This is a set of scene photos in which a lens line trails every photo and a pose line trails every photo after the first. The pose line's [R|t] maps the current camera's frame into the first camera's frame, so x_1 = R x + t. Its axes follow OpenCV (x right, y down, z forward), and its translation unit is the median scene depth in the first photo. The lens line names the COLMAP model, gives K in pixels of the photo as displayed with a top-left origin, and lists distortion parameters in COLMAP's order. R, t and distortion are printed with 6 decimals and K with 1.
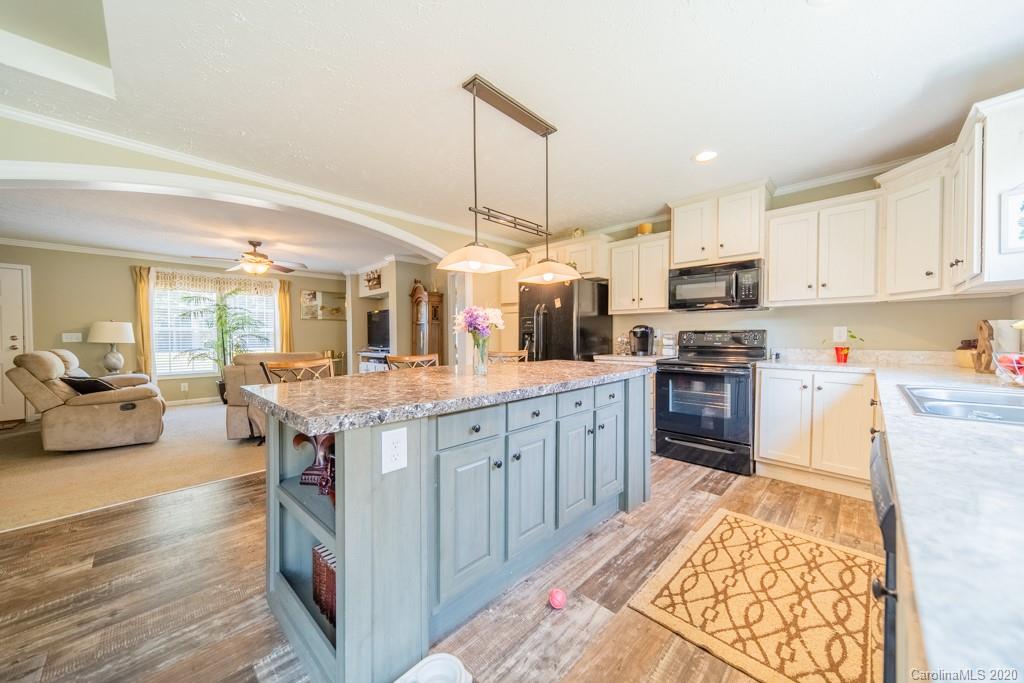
lens RADIAL K [[364.5, 0, 514.7], [0, 364.5, 341.9], [0, 0, 1]] dist [0.010390, 0.000142]
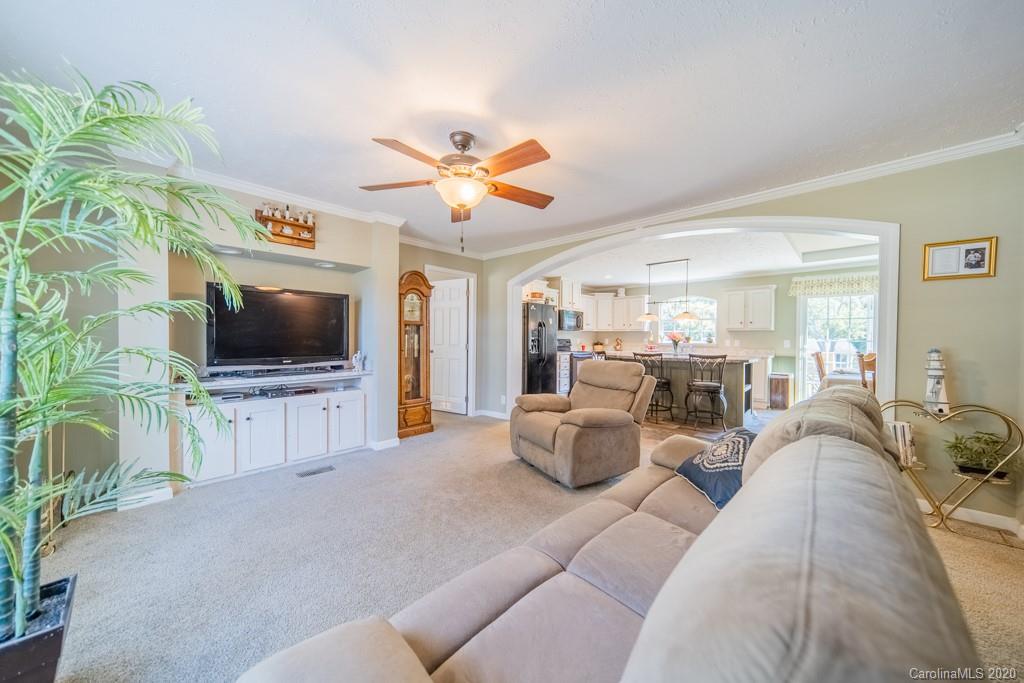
lens RADIAL K [[364.5, 0, 519.9], [0, 364.5, 341.8], [0, 0, 1]] dist [0.010390, 0.000142]
pose [[-0.039651, -0.009084, 0.999172, -5.198145], [0.013930, 0.999856, 0.009643, -0.090411], [-0.999116, 0.014301, -0.039519, 4.224248]]
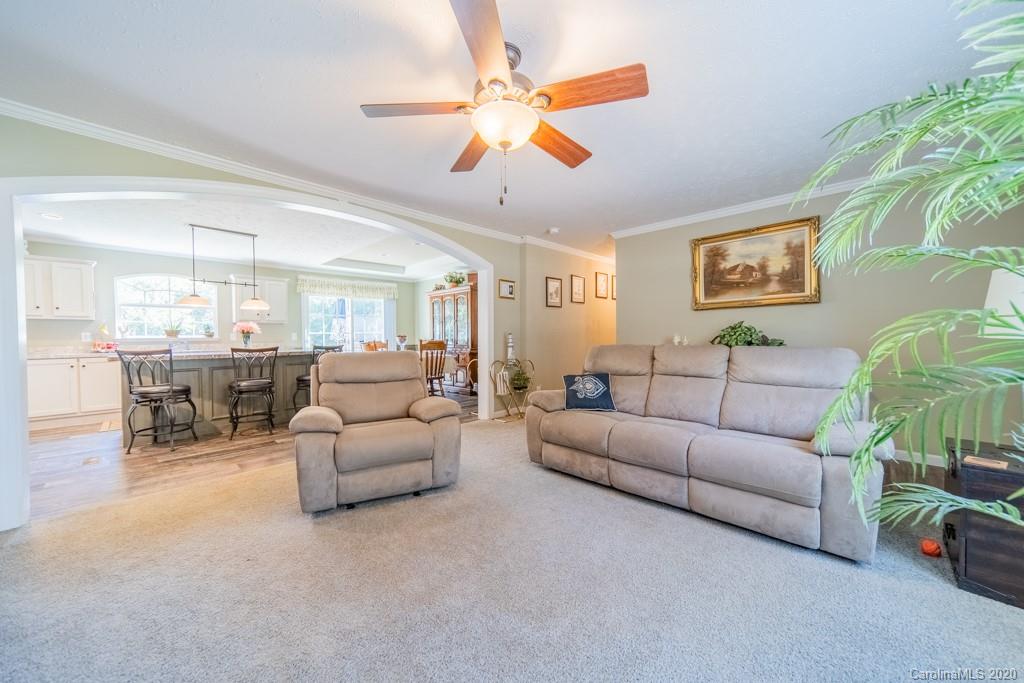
lens RADIAL K [[364.5, 0, 502.8], [0, 364.5, 336.9], [0, 0, 1]] dist [0.010390, 0.000142]
pose [[-0.999825, 0.010718, -0.015318, -3.089050], [0.010293, 0.999567, 0.027548, -0.052374], [0.015607, 0.027386, -0.999503, 6.026685]]
